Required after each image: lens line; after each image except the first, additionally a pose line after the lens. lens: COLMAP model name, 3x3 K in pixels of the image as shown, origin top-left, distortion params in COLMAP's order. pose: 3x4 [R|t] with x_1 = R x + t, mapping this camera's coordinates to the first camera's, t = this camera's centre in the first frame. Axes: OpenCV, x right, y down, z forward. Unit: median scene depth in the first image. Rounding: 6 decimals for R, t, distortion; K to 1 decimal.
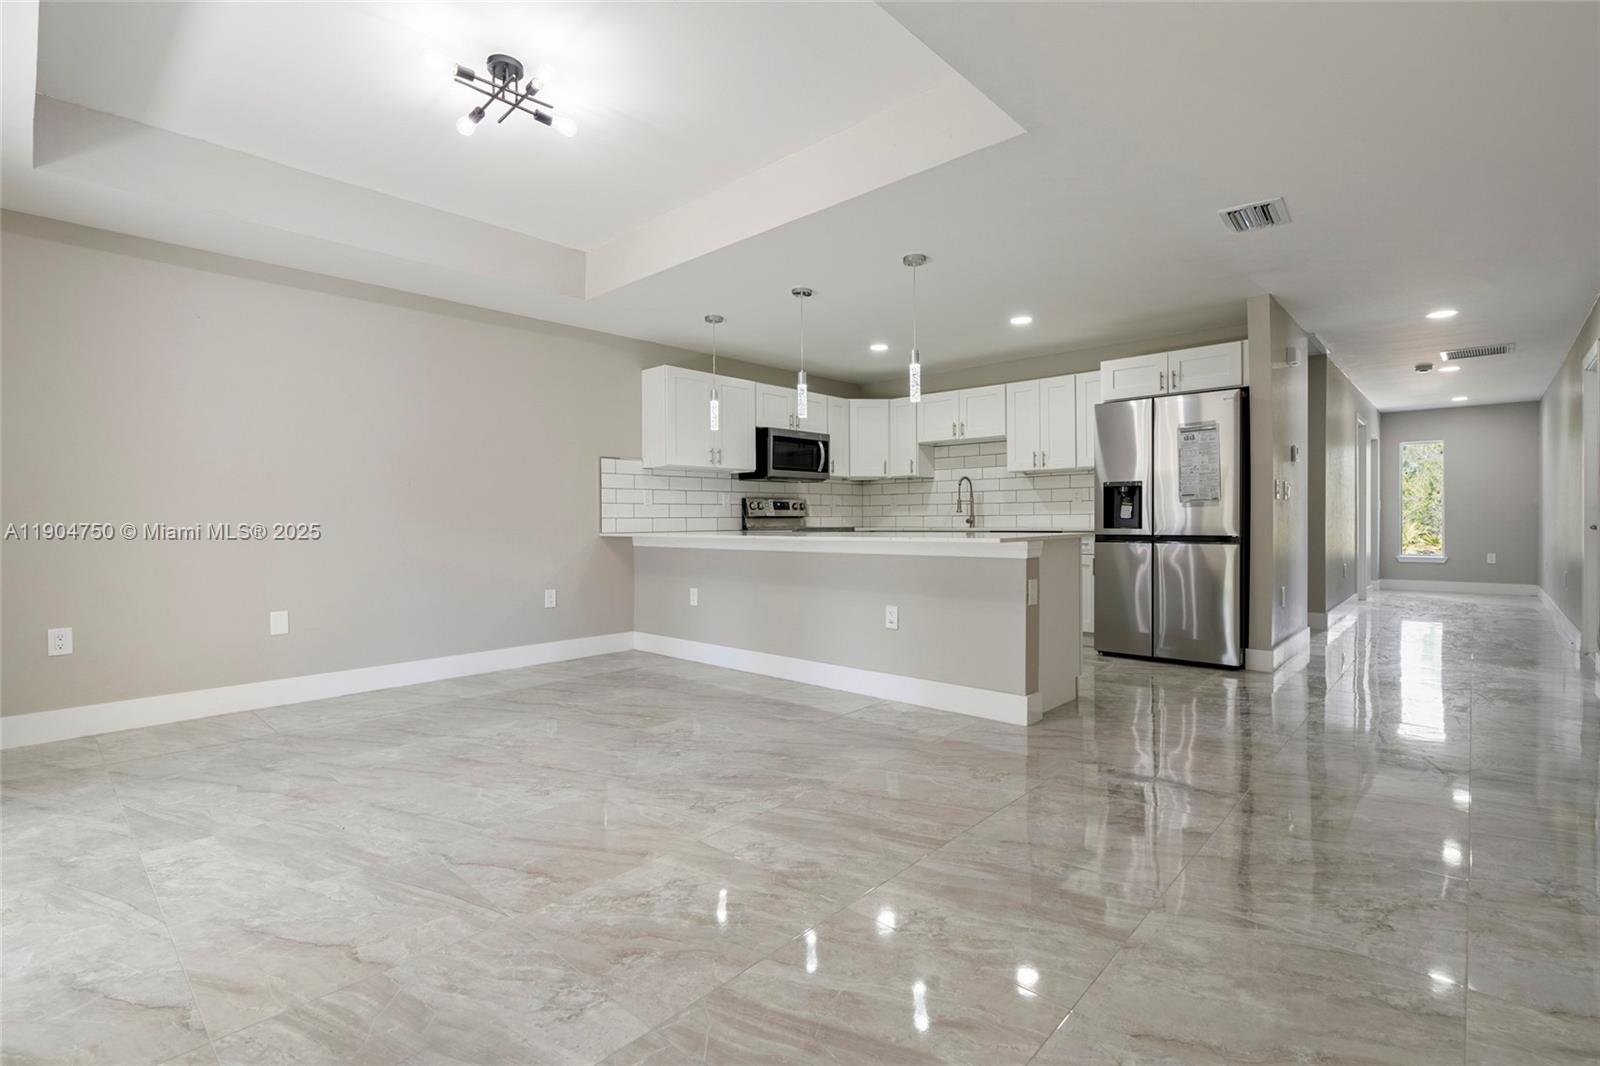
lens RADIAL K [[750.5, 0, 807.5], [0, 750.5, 523.8], [0, 0, 1]] dist [-0.000964, -0.000123]
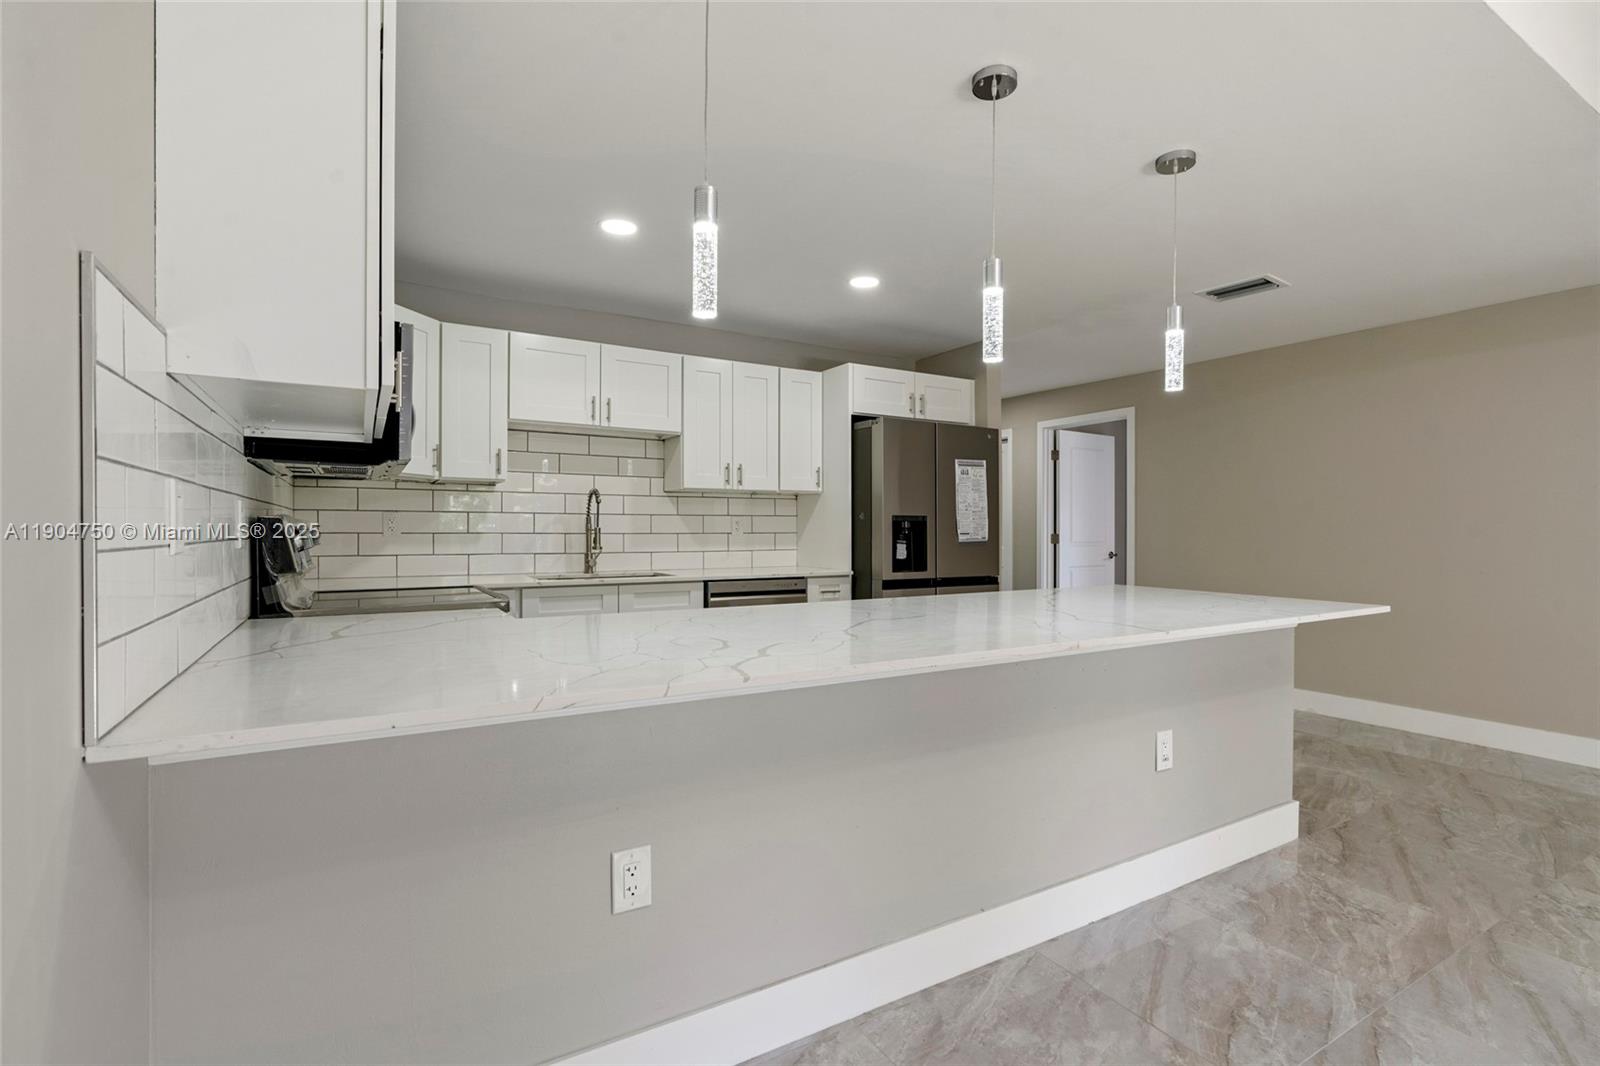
lens RADIAL K [[750.5, 0, 806.7], [0, 750.5, 537.3], [0, 0, 1]] dist [-0.000964, -0.000123]
pose [[0.273861, -0.003617, 0.961763, -0.352008], [-0.000294, 0.999993, 0.003845, -0.029481], [-0.961769, -0.001336, 0.273858, 0.739567]]
